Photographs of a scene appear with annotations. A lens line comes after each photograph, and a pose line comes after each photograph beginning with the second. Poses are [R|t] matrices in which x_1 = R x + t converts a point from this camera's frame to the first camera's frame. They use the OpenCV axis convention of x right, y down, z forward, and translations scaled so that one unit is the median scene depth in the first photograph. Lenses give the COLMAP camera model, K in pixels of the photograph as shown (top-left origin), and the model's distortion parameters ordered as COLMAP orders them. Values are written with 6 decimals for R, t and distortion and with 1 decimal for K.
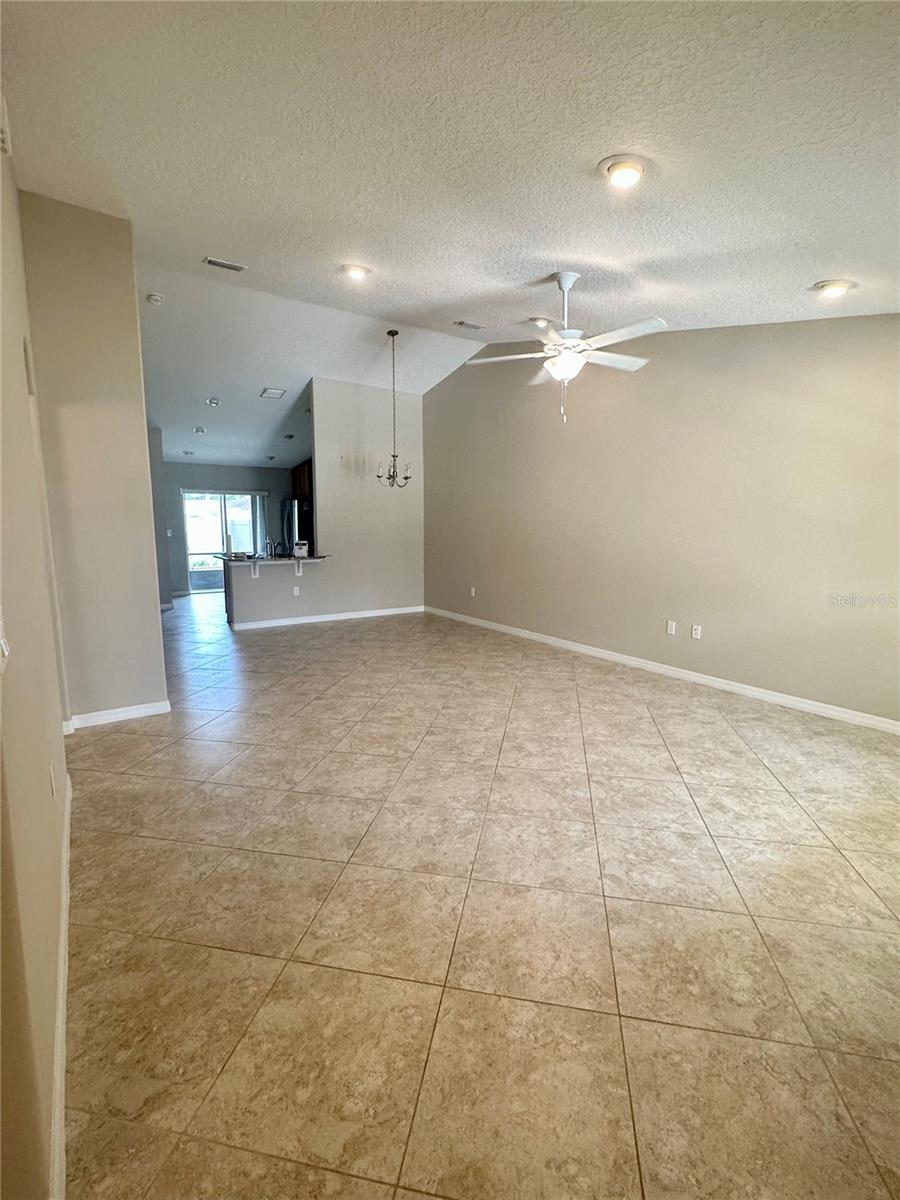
lens RADIAL K [[550.4, 0, 450.0], [0, 550.4, 600.0], [0, 0, 1]] dist [-0.001642, 0.000512]
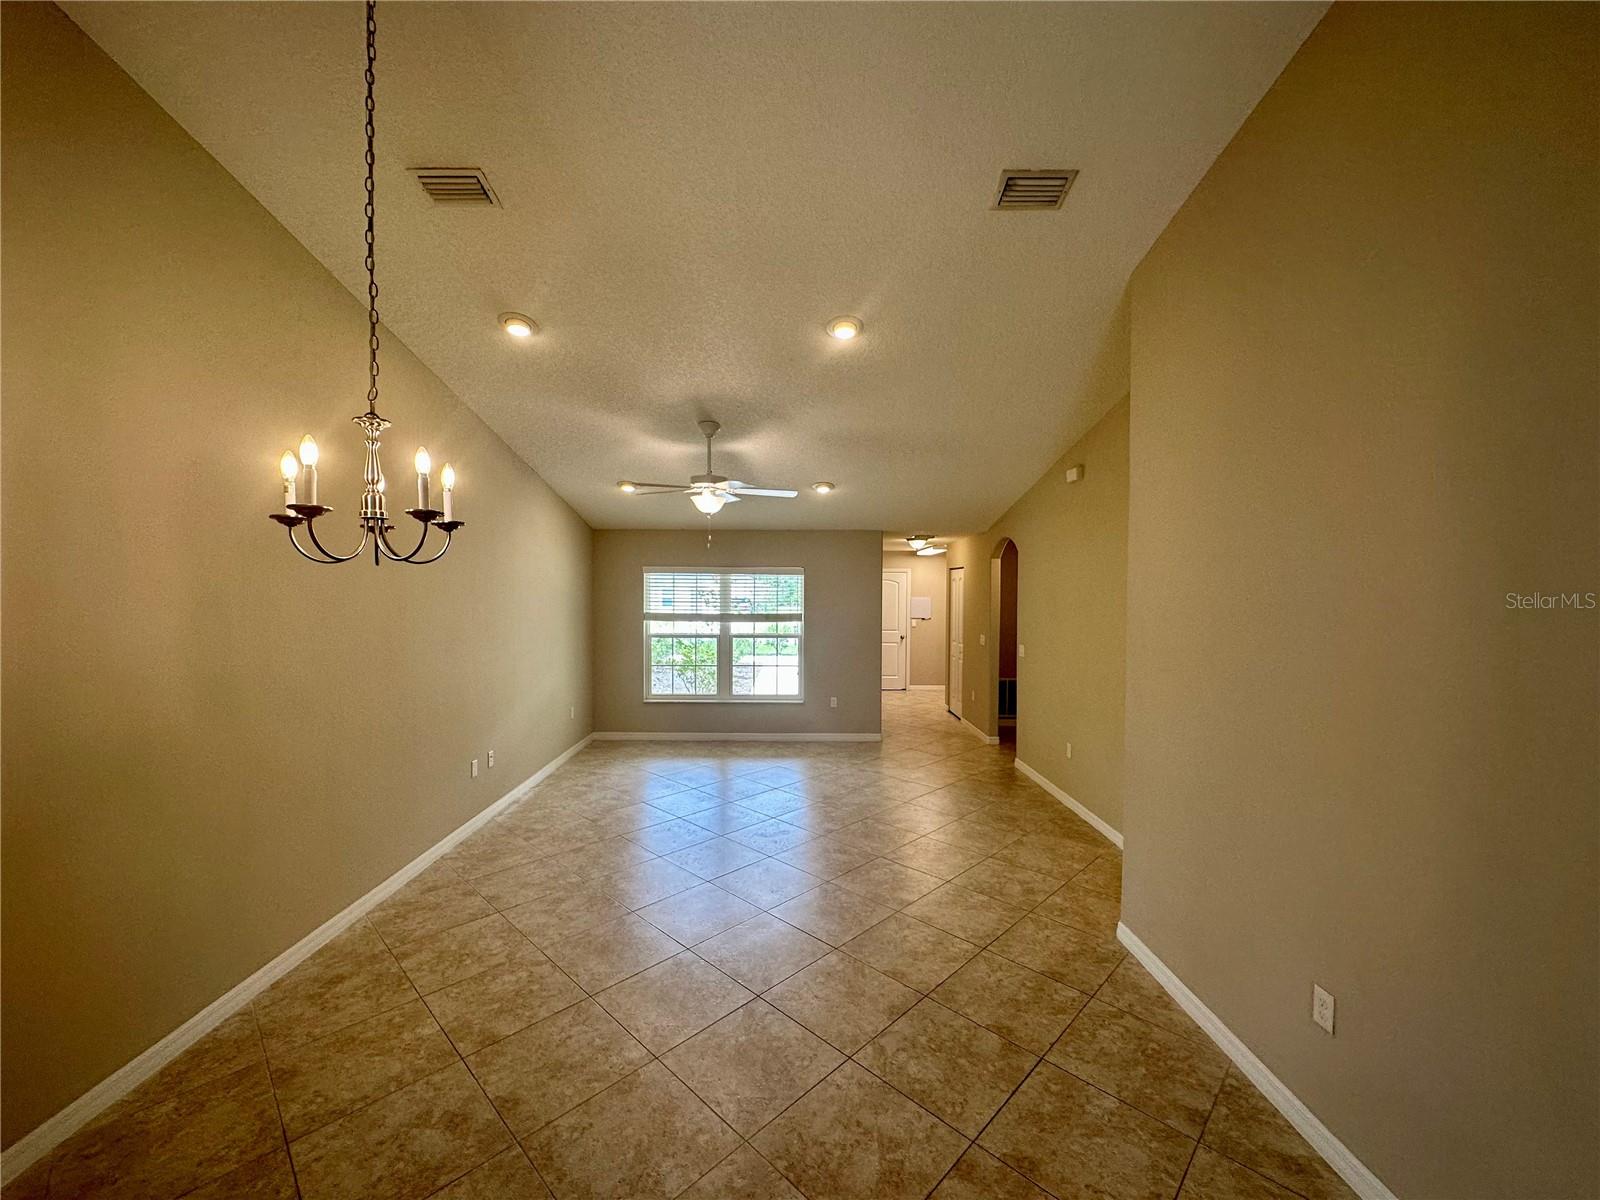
lens RADIAL K [[632.7, 0, 800.0], [0, 632.7, 600.0], [0, 0, 1]] dist [-0.000511, 0.000000]
pose [[-0.835863, -0.015738, 0.548713, -0.612598], [0.068127, 0.988887, 0.132143, -0.349300], [-0.544694, 0.147835, -0.825502, 1.832674]]
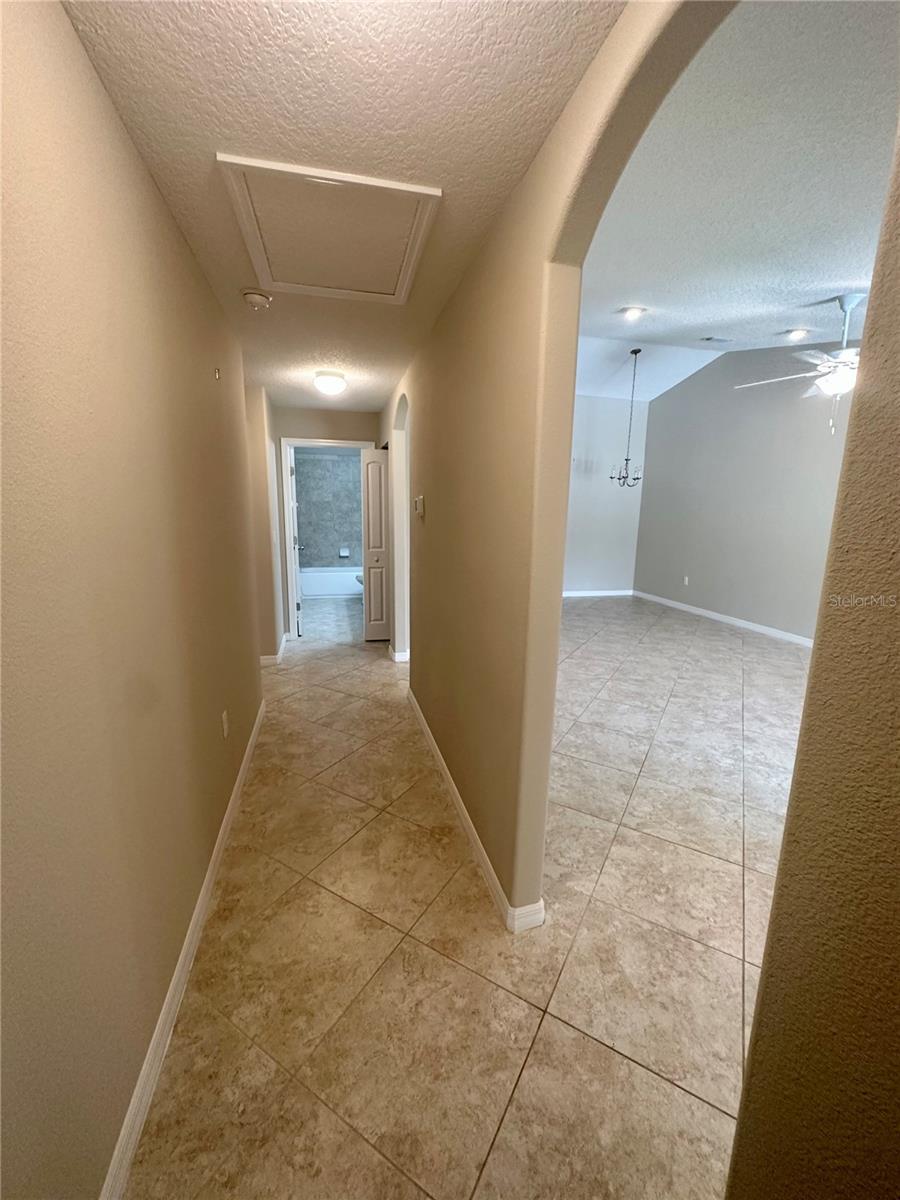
lens RADIAL K [[488.0, 0, 445.8], [0, 488.0, 600.0], [0, 0, 1]] dist [-0.000168, 0.000198]
pose [[0.938483, 0.078737, -0.336228, -0.149658], [-0.064448, 0.996488, 0.053469, 0.003711], [0.339257, -0.028511, 0.940261, -0.170194]]
